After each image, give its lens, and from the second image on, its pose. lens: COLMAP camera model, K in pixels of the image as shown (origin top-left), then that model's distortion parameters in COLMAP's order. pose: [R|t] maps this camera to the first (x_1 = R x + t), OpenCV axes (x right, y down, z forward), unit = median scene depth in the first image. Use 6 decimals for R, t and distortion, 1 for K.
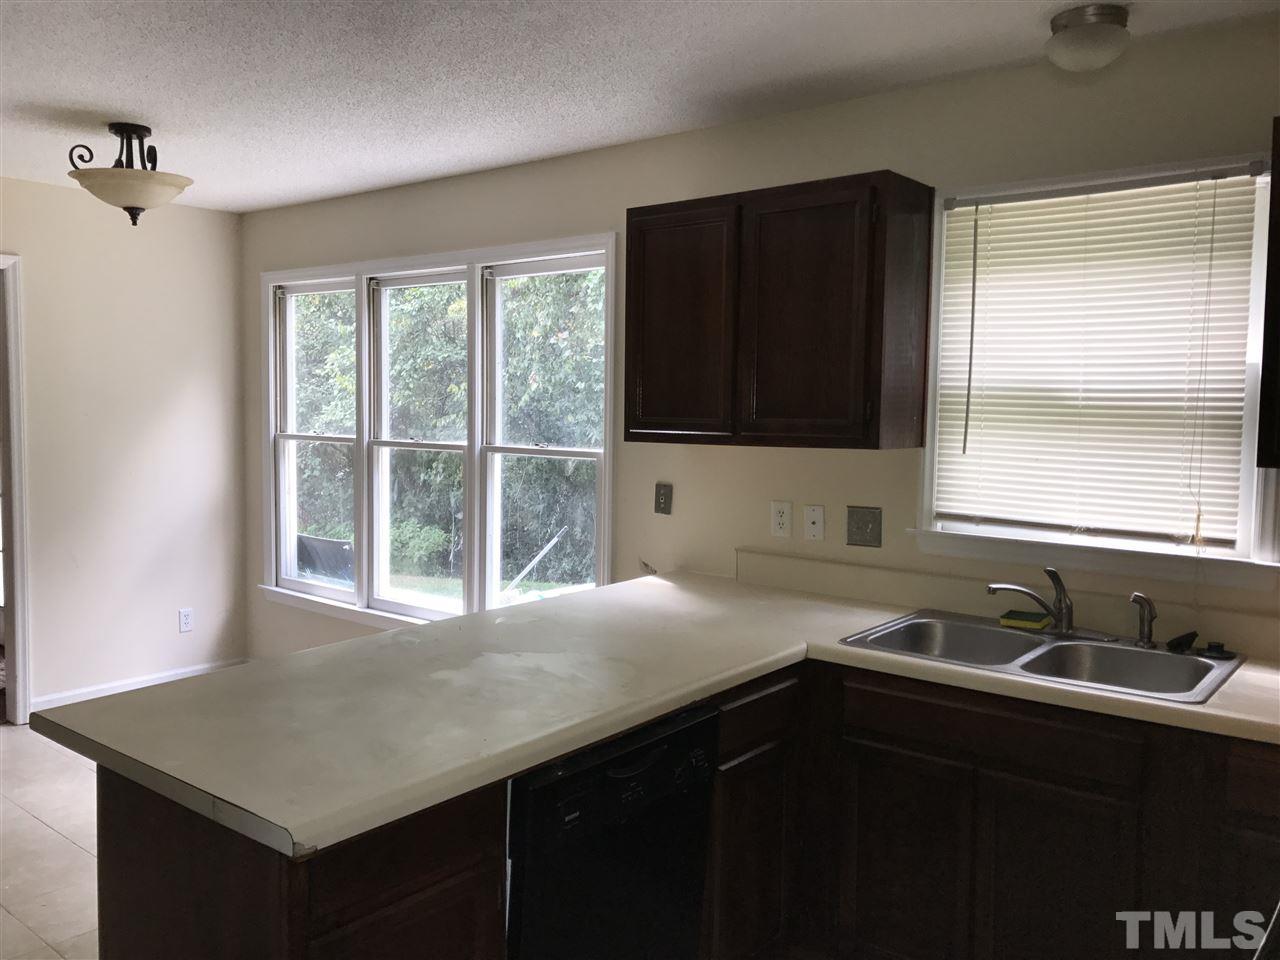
lens RADIAL K [[1042.5, 0, 640.0], [0, 1042.5, 480.0], [0, 0, 1]] dist [0.045222, -0.058469]
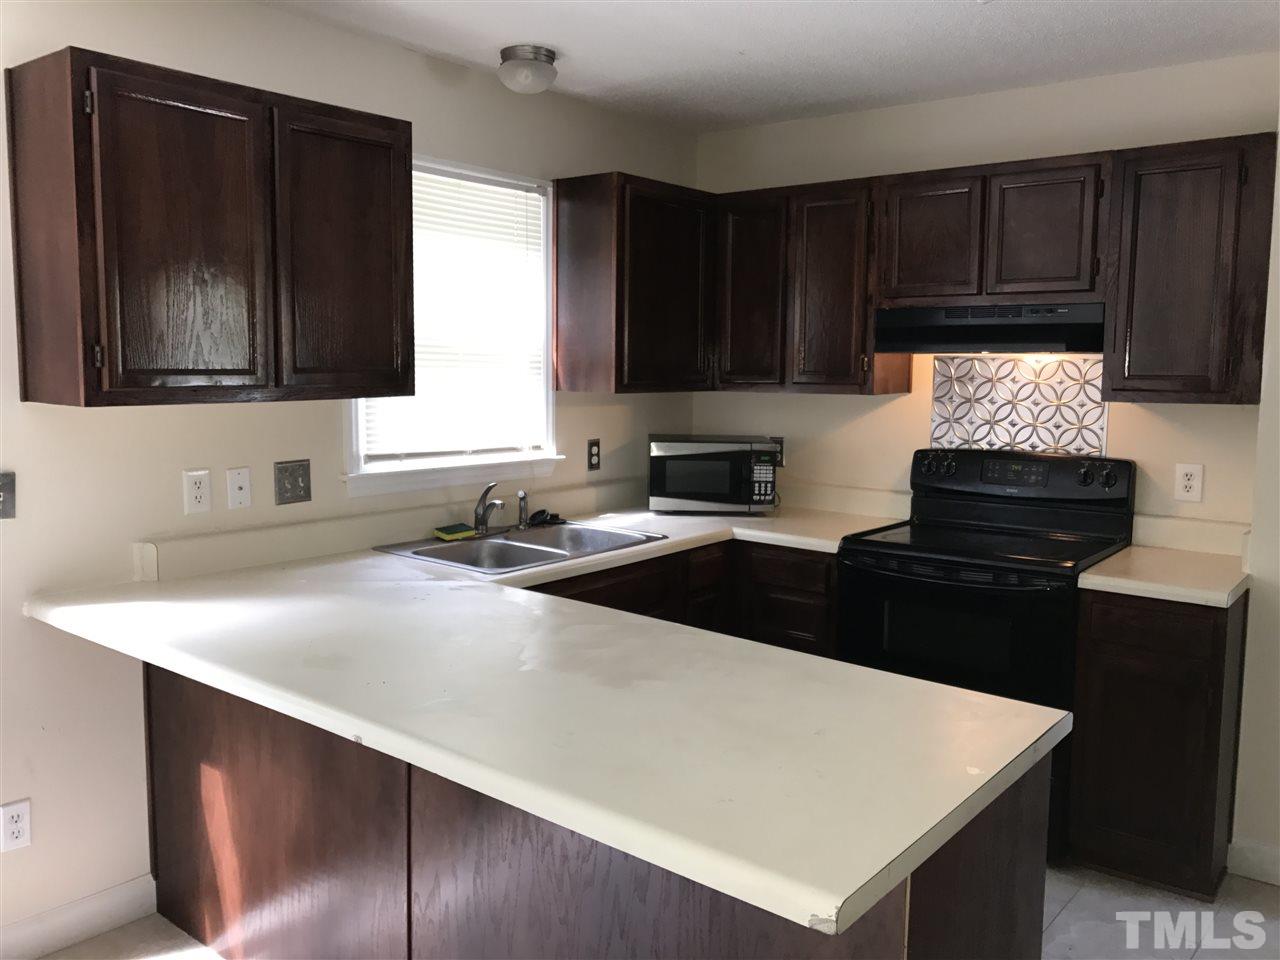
lens RADIAL K [[1042.5, 0, 640.0], [0, 1042.5, 480.0], [0, 0, 1]] dist [0.045222, -0.058469]
pose [[-0.003778, -0.131370, 0.991326, -0.758750], [0.057179, 0.989683, 0.131370, -0.066346], [-0.998357, 0.057179, 0.003773, 0.727011]]
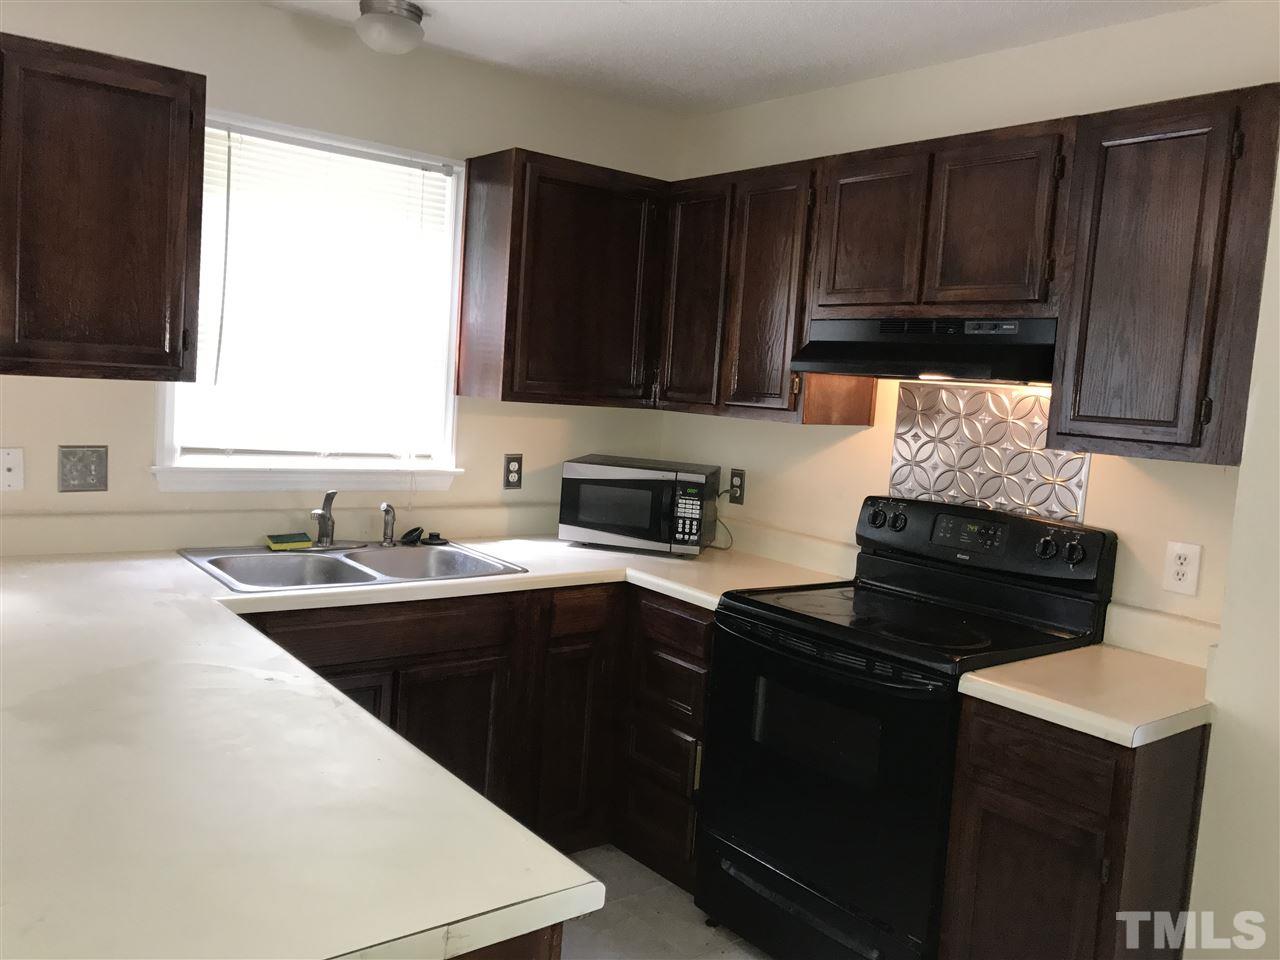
lens RADIAL K [[1042.5, 0, 640.0], [0, 1042.5, 480.0], [0, 0, 1]] dist [0.045222, -0.058469]
pose [[0.235061, -0.095169, 0.967310, -0.544966], [-0.000311, 0.995188, 0.097987, -0.032947], [-0.971980, -0.023334, 0.233901, 0.374000]]
